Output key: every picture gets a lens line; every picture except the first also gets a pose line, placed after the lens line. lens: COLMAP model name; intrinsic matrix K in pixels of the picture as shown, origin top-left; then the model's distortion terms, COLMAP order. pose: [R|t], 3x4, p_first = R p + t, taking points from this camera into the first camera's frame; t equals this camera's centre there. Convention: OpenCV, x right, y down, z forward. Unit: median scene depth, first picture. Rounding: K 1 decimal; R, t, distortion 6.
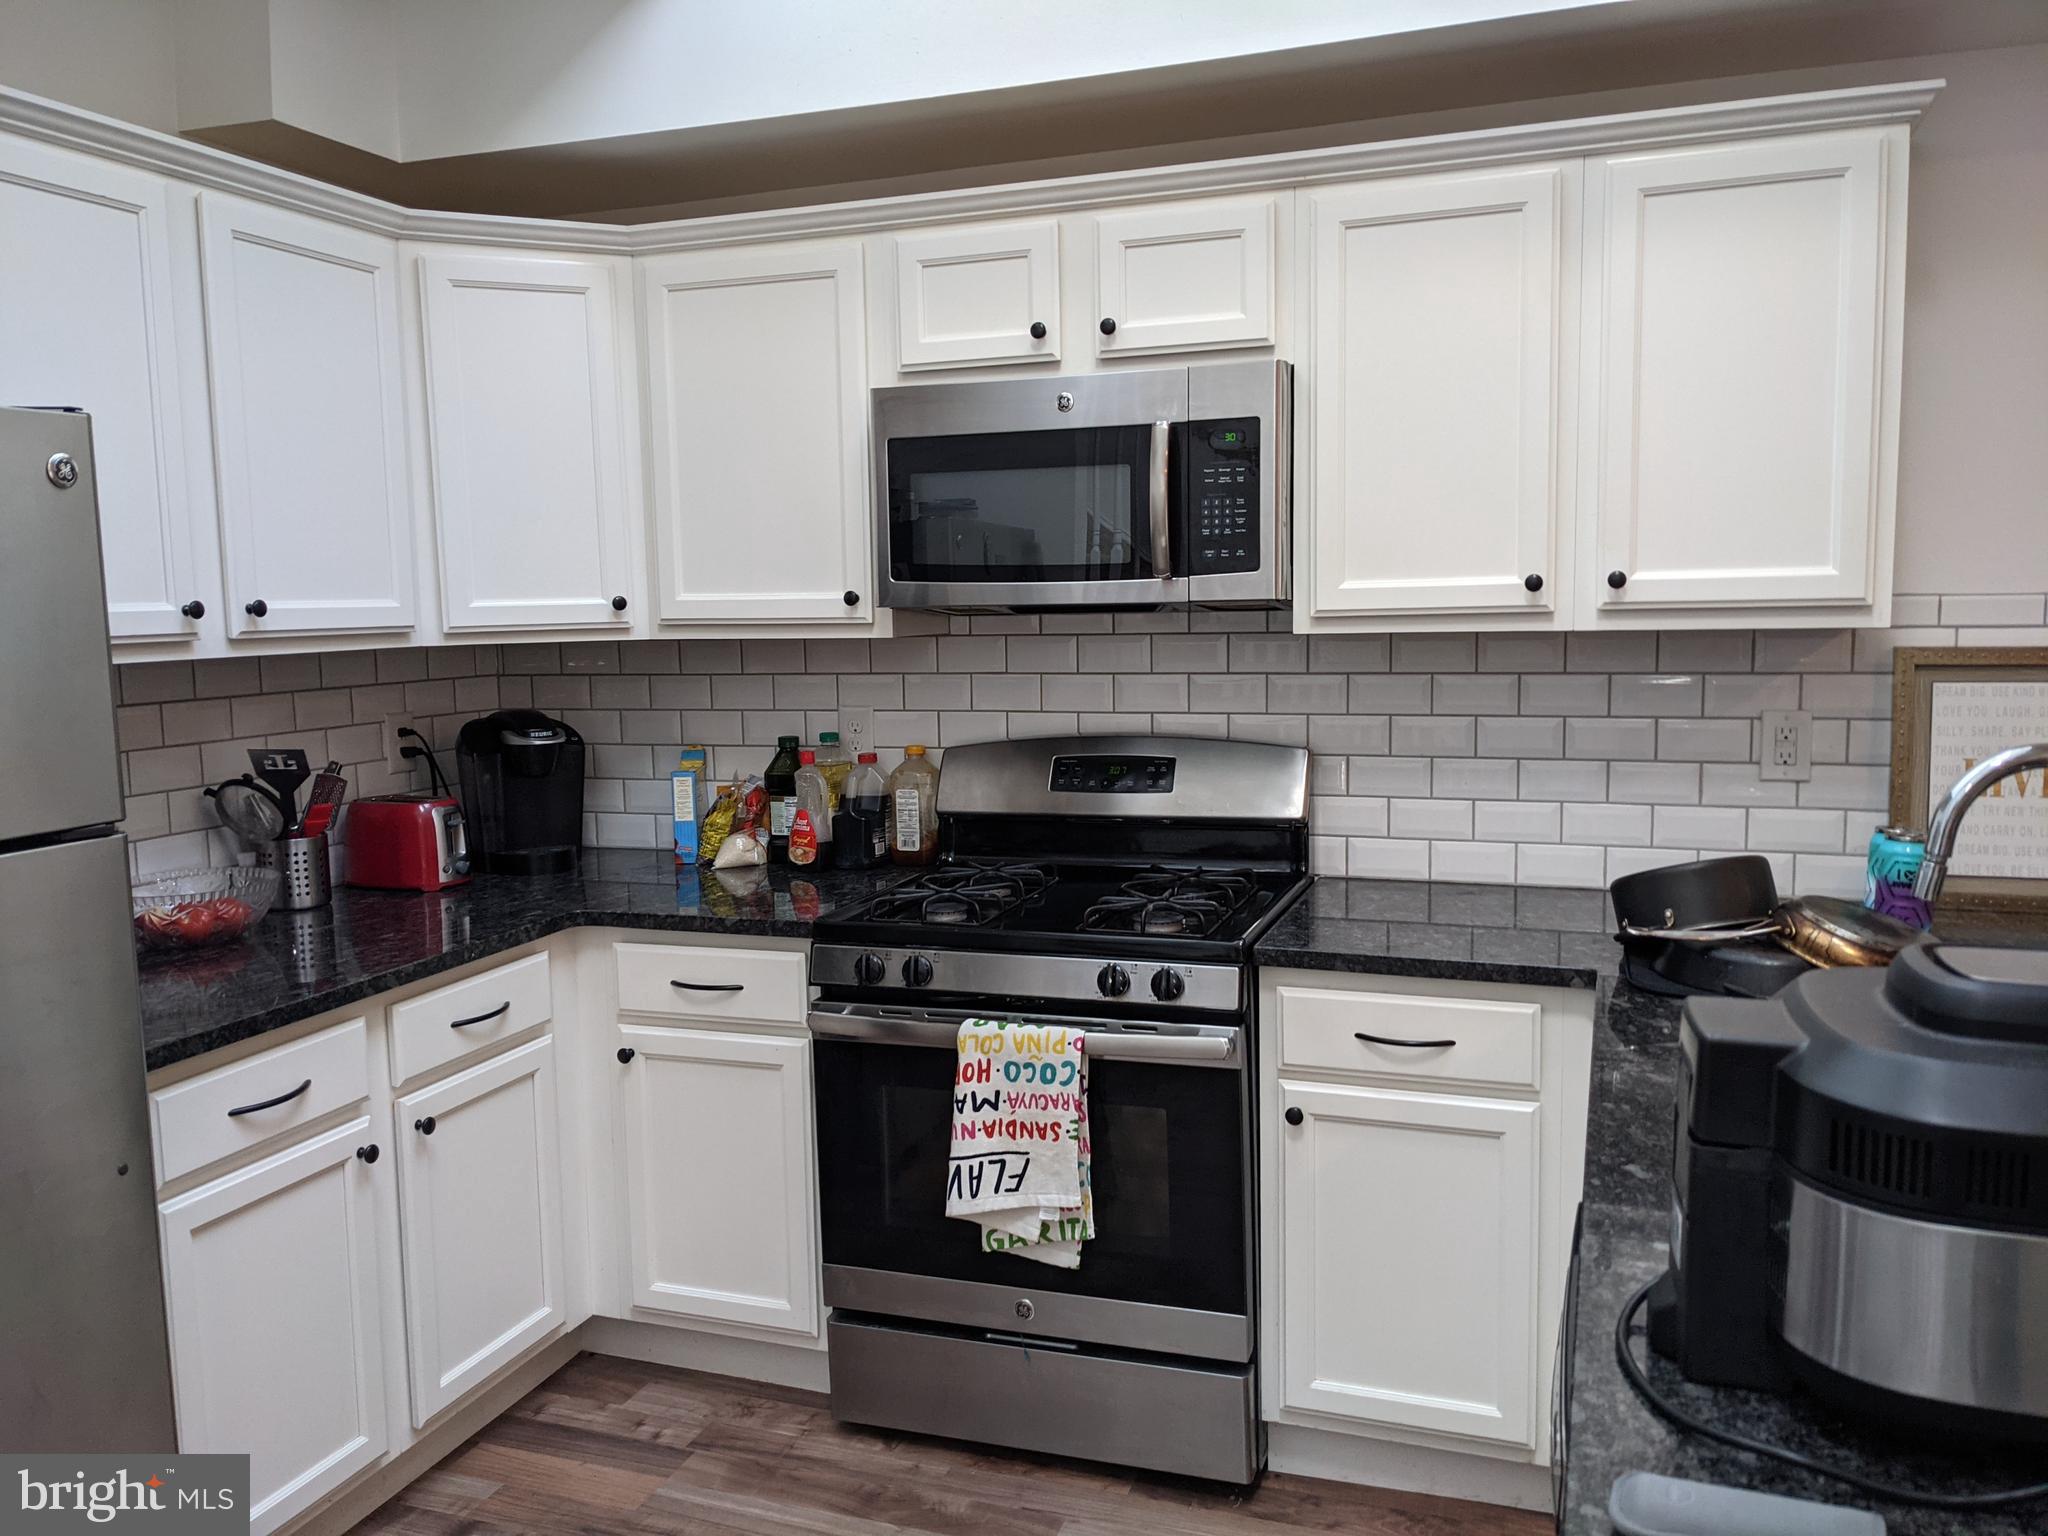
lens RADIAL K [[1642.1, 0, 1024.0], [0, 1642.1, 768.0], [0, 0, 1]] dist [0.082552, -0.117443]
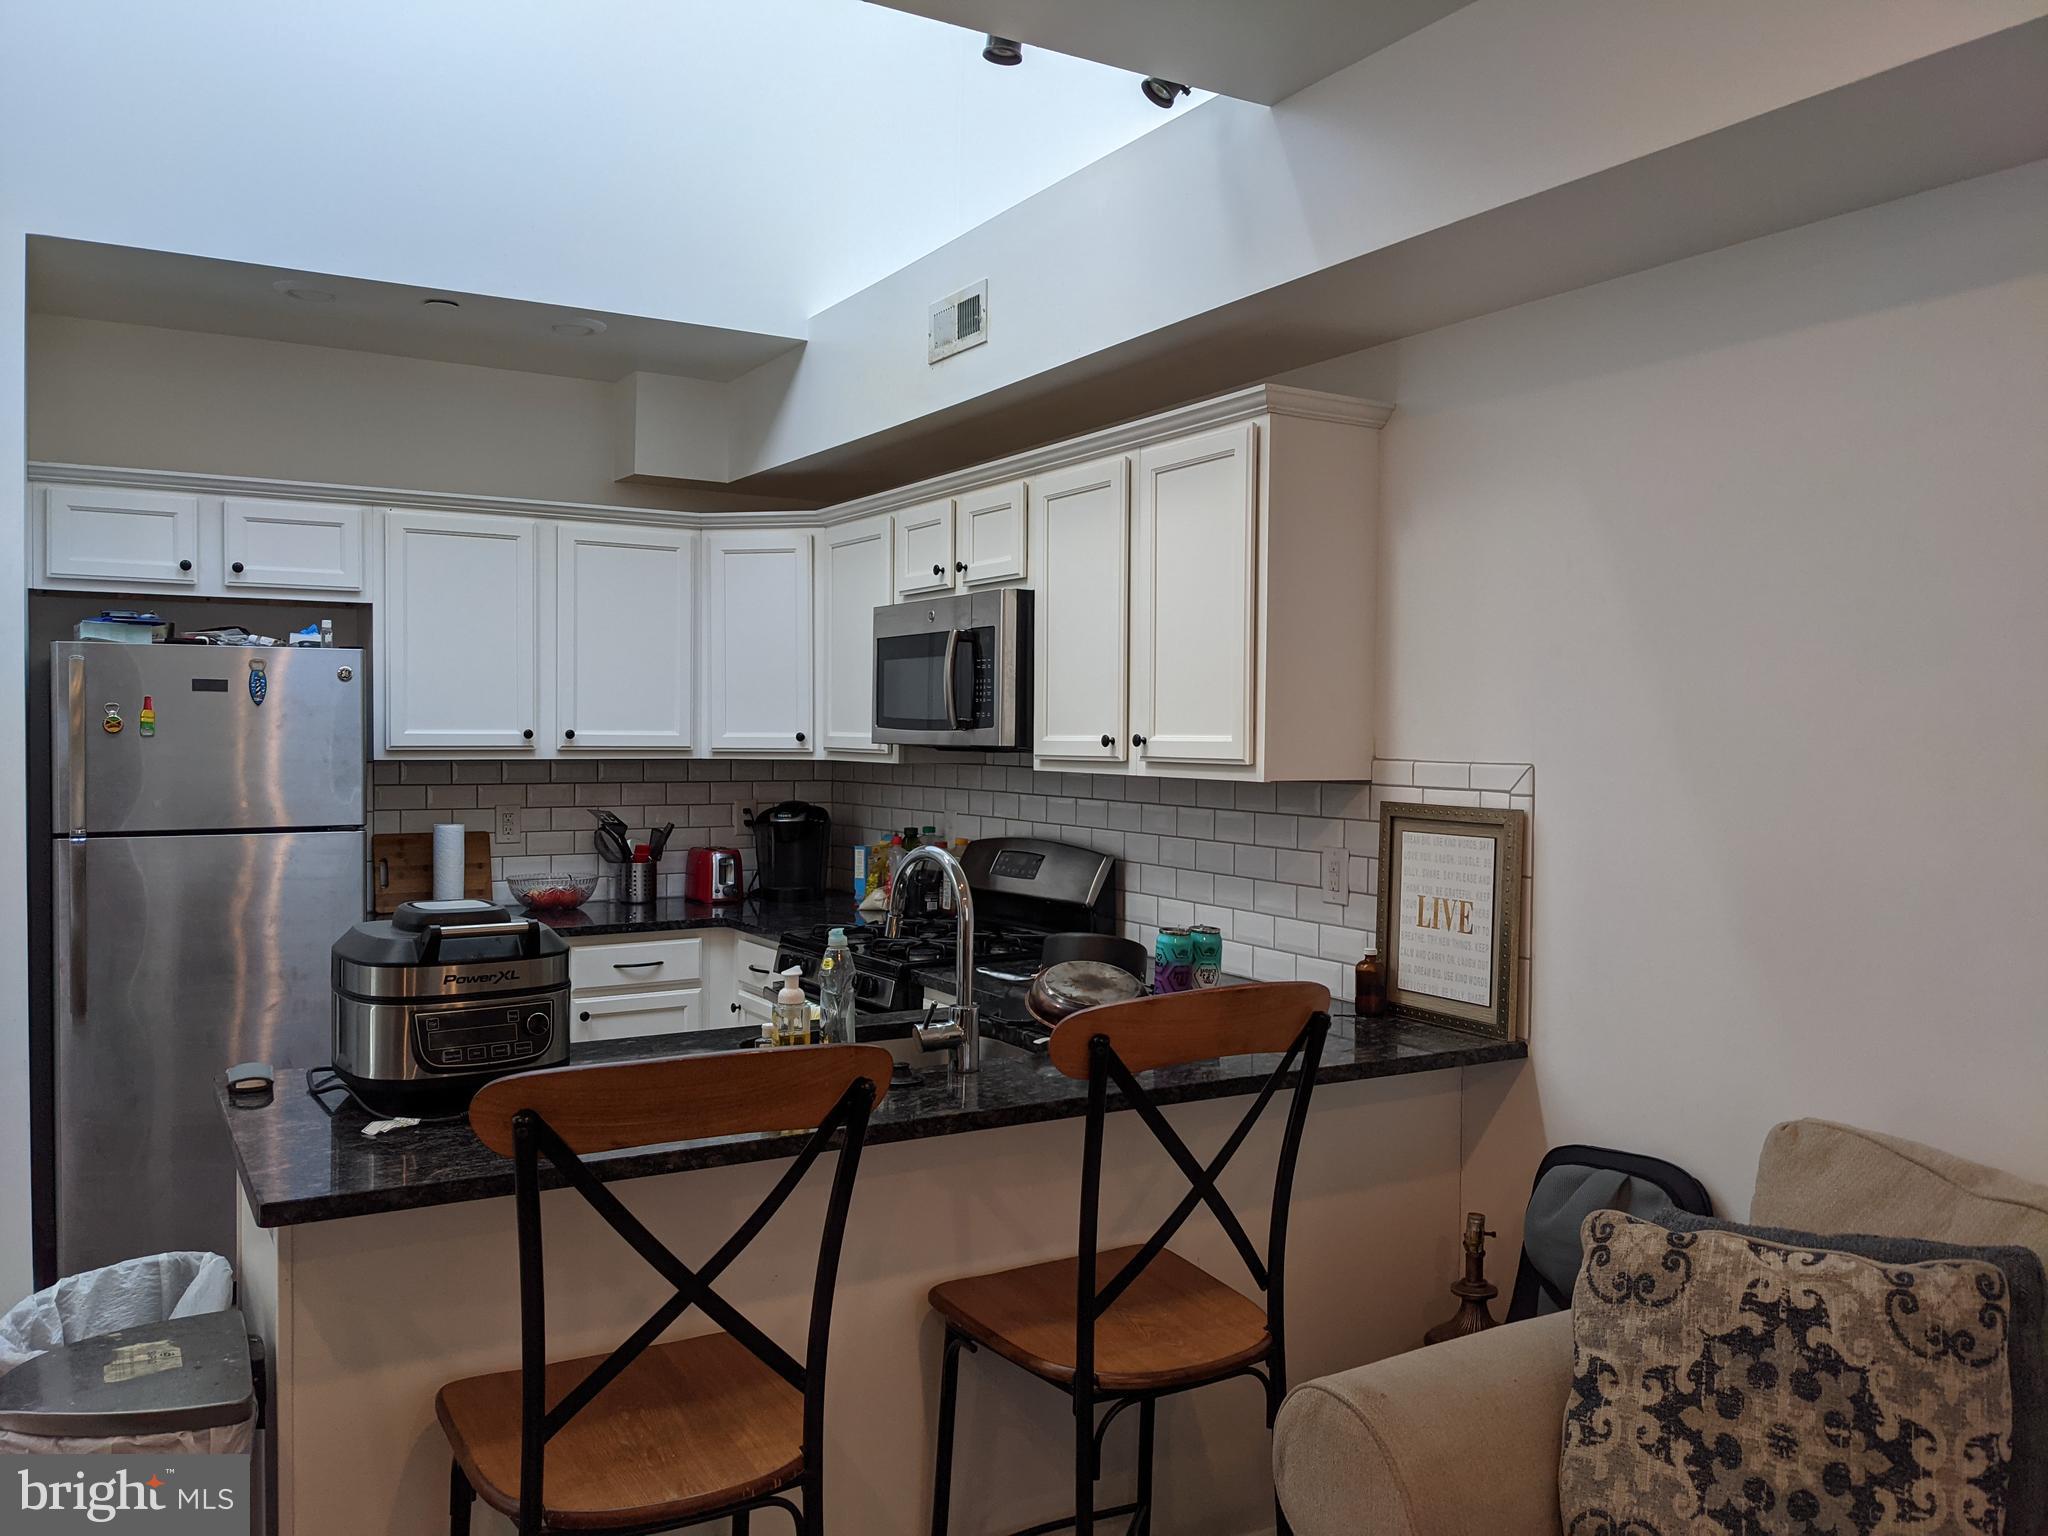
lens RADIAL K [[1614.3, 0, 1054.8], [0, 1614.3, 771.8], [0, 0, 1]] dist [0.083749, -0.103209]
pose [[0.782698, 0.042246, -0.620967, 1.063875], [-0.092238, 0.994550, -0.048599, -0.012571], [0.615529, 0.095316, 0.782329, -0.104314]]
